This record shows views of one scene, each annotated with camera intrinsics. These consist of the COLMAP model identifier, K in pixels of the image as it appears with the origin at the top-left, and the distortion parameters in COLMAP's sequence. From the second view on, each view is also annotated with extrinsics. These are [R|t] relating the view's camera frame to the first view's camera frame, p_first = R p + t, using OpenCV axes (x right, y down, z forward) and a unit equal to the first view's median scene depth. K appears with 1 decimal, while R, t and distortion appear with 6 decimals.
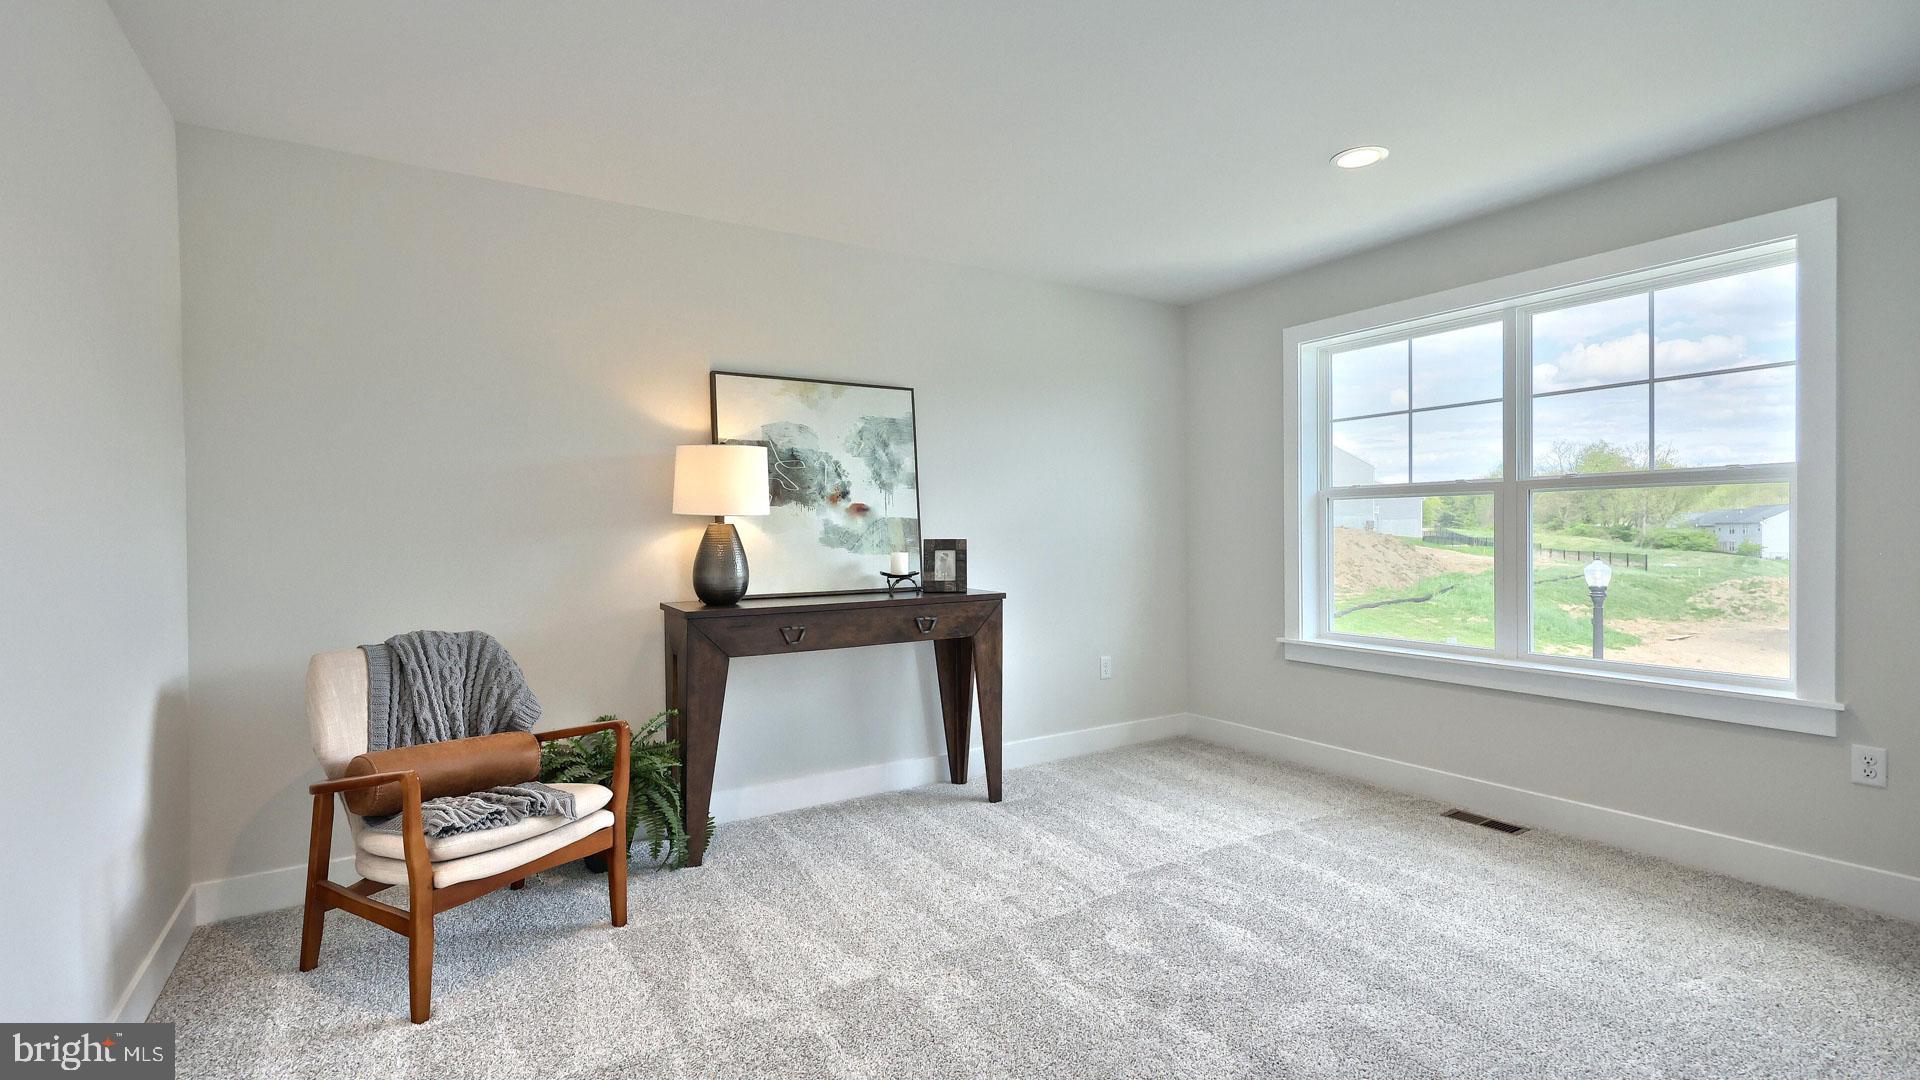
lens RADIAL K [[853.2, 0, 960.0], [0, 853.2, 540.0], [0, 0, 1]] dist [-0.001343, -0.000249]
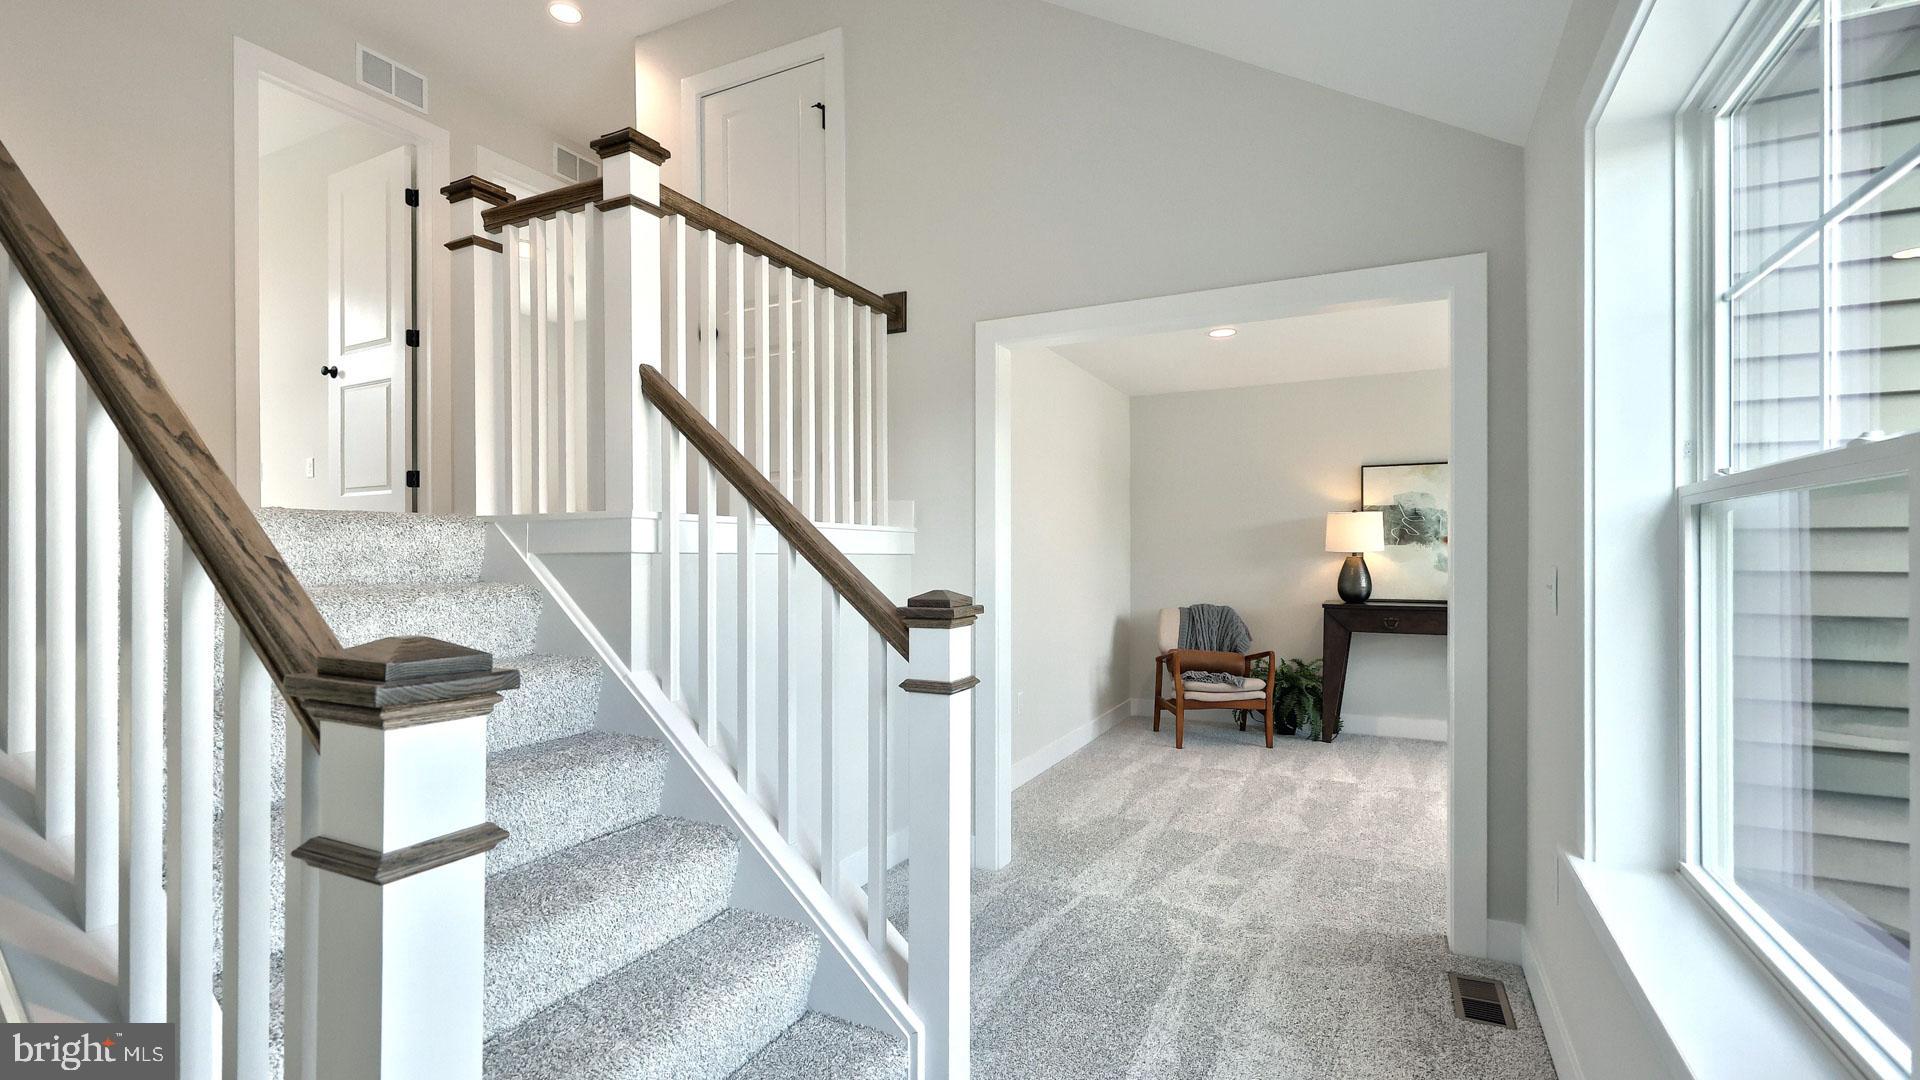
lens RADIAL K [[853.2, 0, 960.0], [0, 853.2, 540.0], [0, 0, 1]] dist [-0.001343, -0.000249]
pose [[0.526738, 0.006523, -0.850003, 0.911454], [-0.010930, 0.999940, 0.000900, -0.053056], [0.849958, 0.008816, 0.526777, -0.710427]]
